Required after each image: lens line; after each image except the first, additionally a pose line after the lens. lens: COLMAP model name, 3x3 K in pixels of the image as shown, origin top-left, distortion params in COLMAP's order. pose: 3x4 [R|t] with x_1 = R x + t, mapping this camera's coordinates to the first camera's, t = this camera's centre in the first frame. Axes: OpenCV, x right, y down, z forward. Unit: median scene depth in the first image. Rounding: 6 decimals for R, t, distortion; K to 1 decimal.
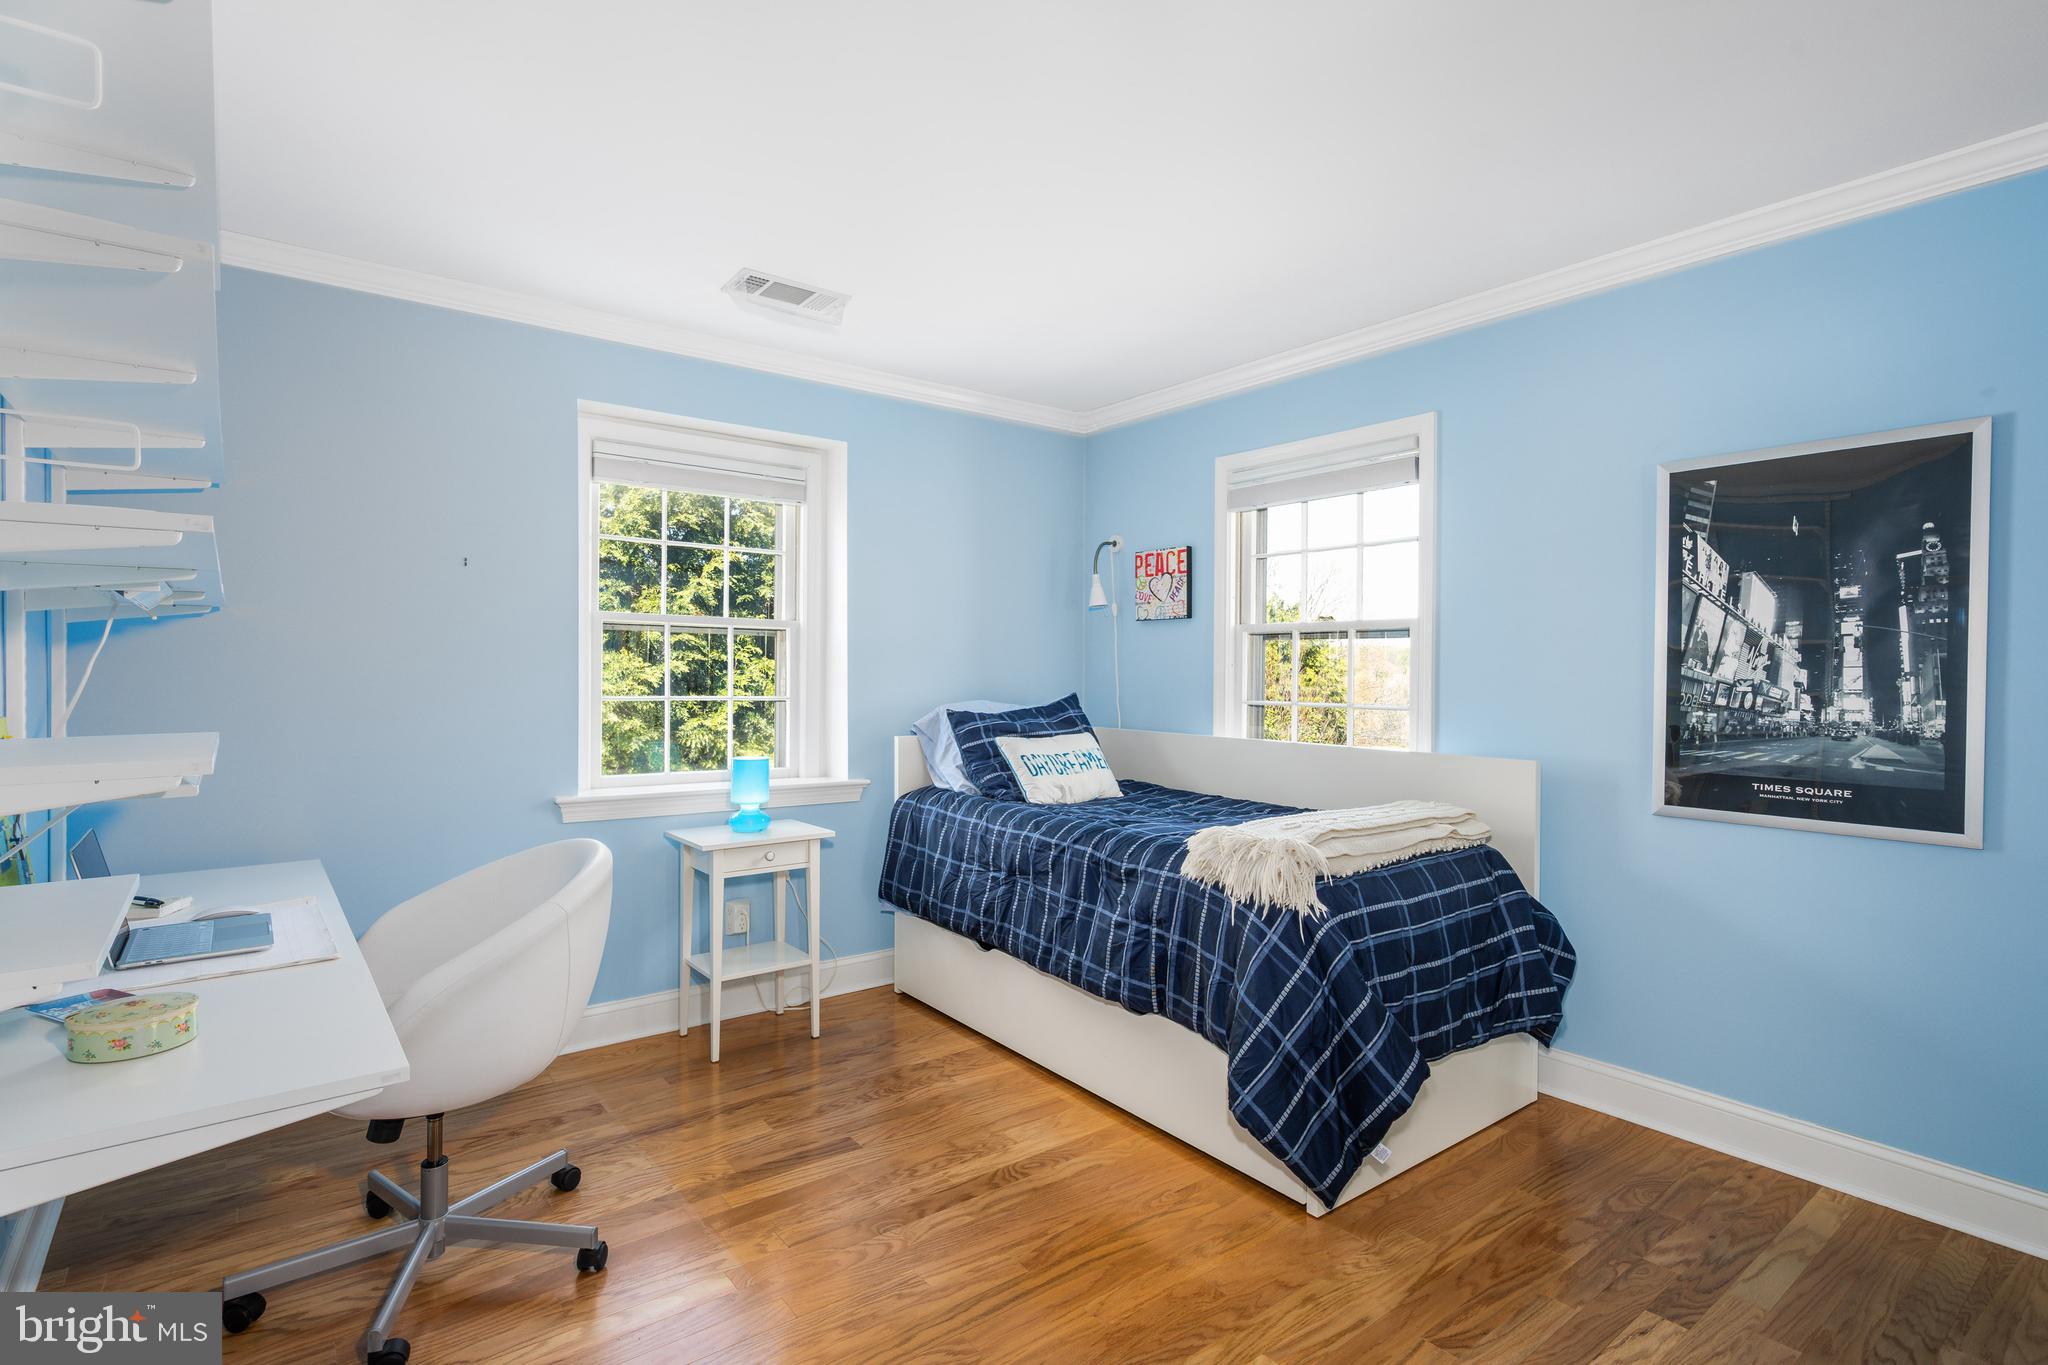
lens RADIAL K [[981.8, 0, 1020.0], [0, 981.8, 680.1], [0, 0, 1]] dist [-0.001253, 0.001105]
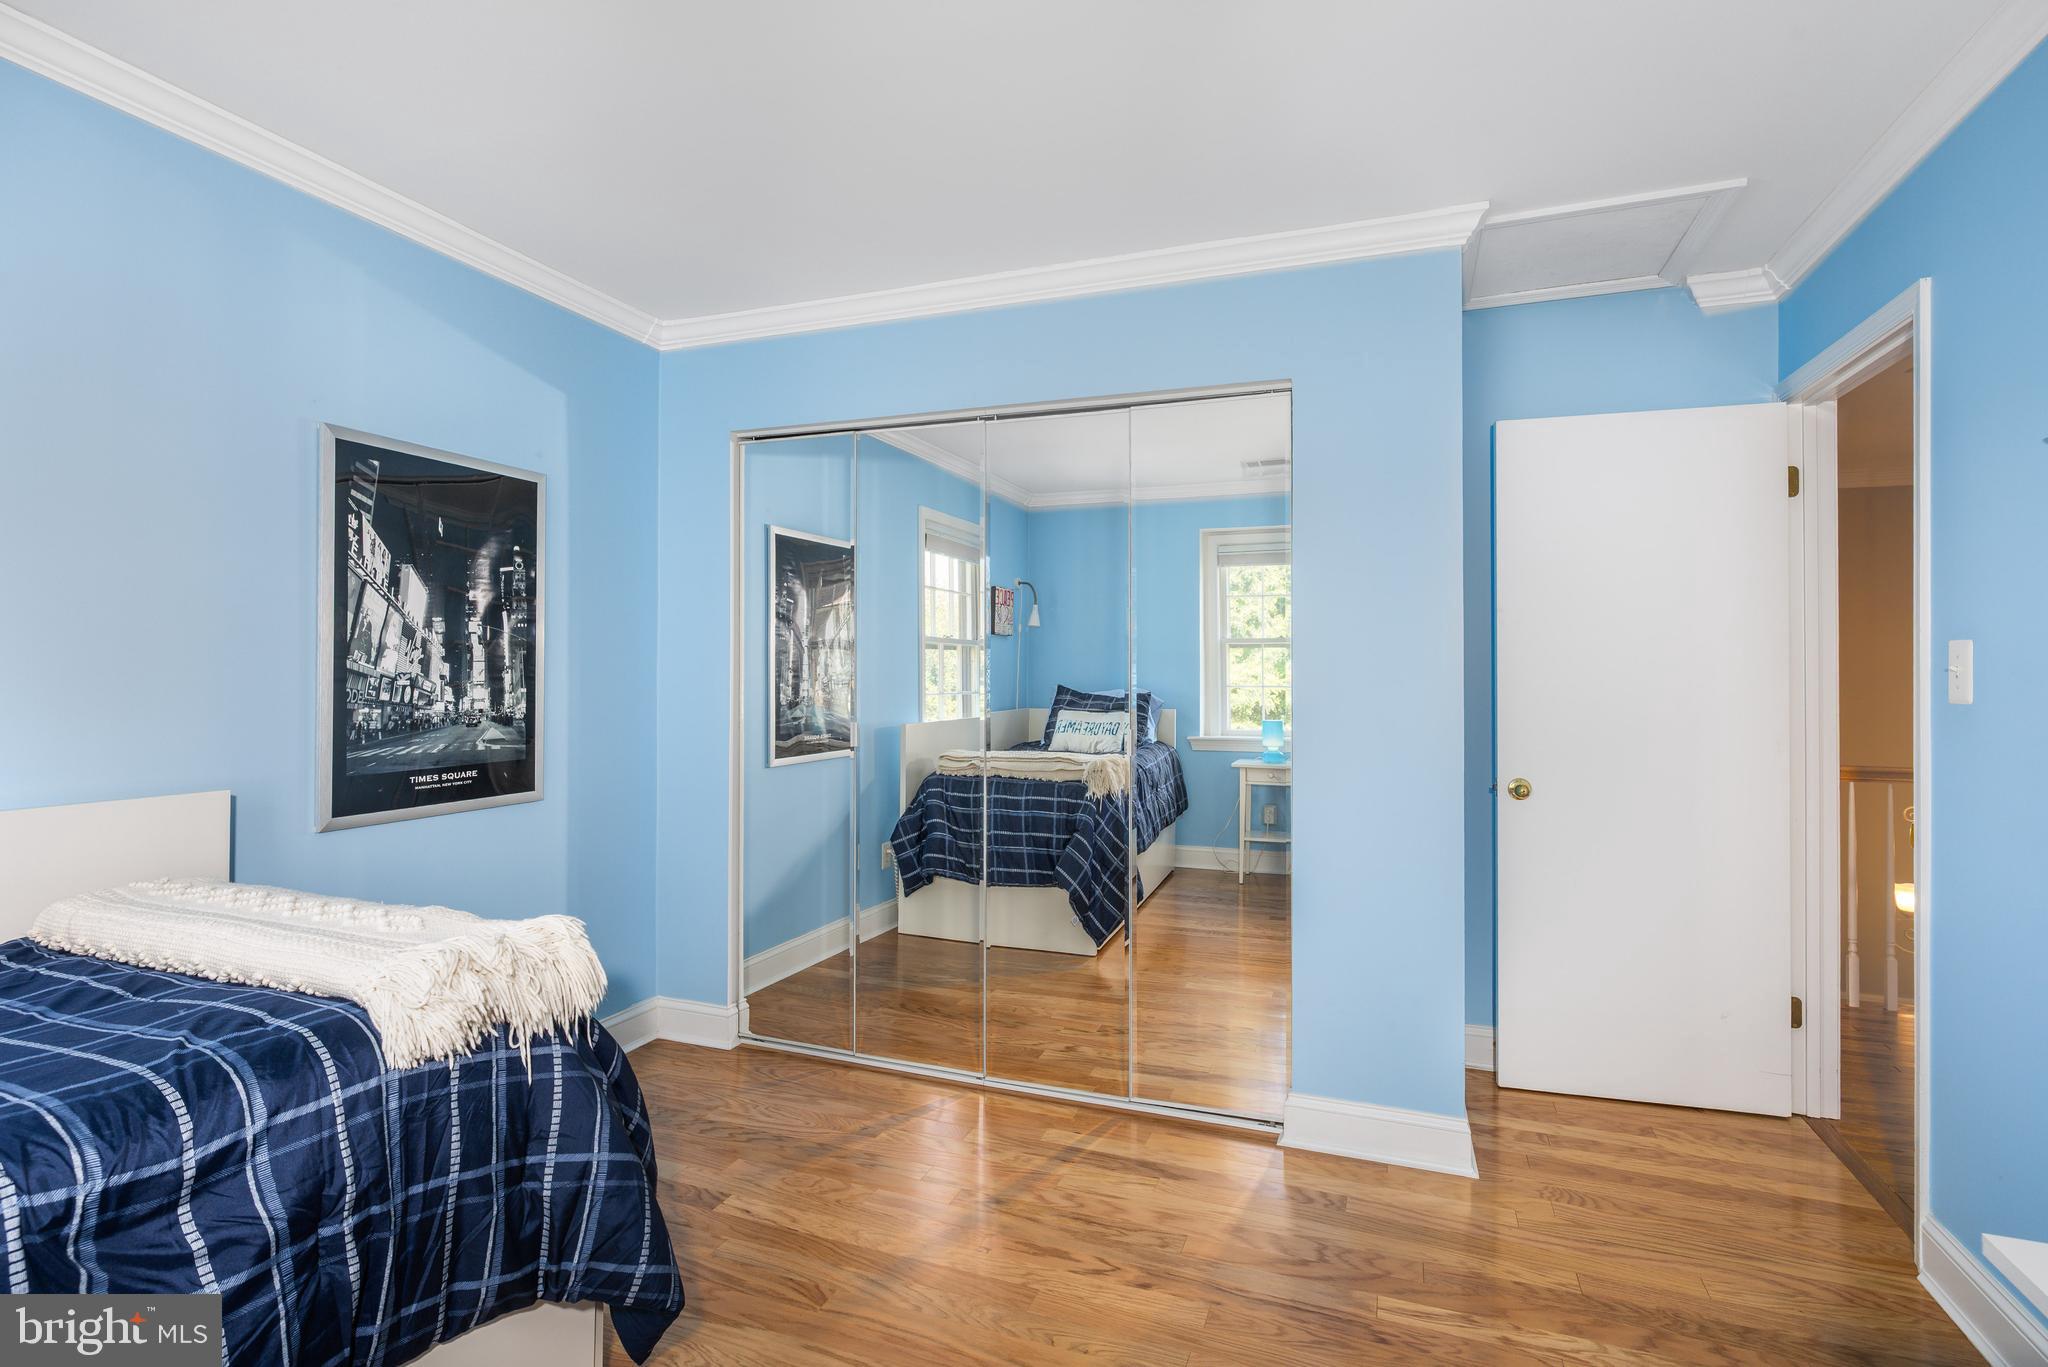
lens RADIAL K [[981.8, 0, 1024.4], [0, 981.8, 676.3], [0, 0, 1]] dist [-0.001253, 0.001105]
pose [[-0.505650, -0.012101, 0.862654, -0.431080], [-0.001239, 0.999911, 0.013300, -0.011353], [-0.862738, 0.005656, -0.505620, 0.975064]]
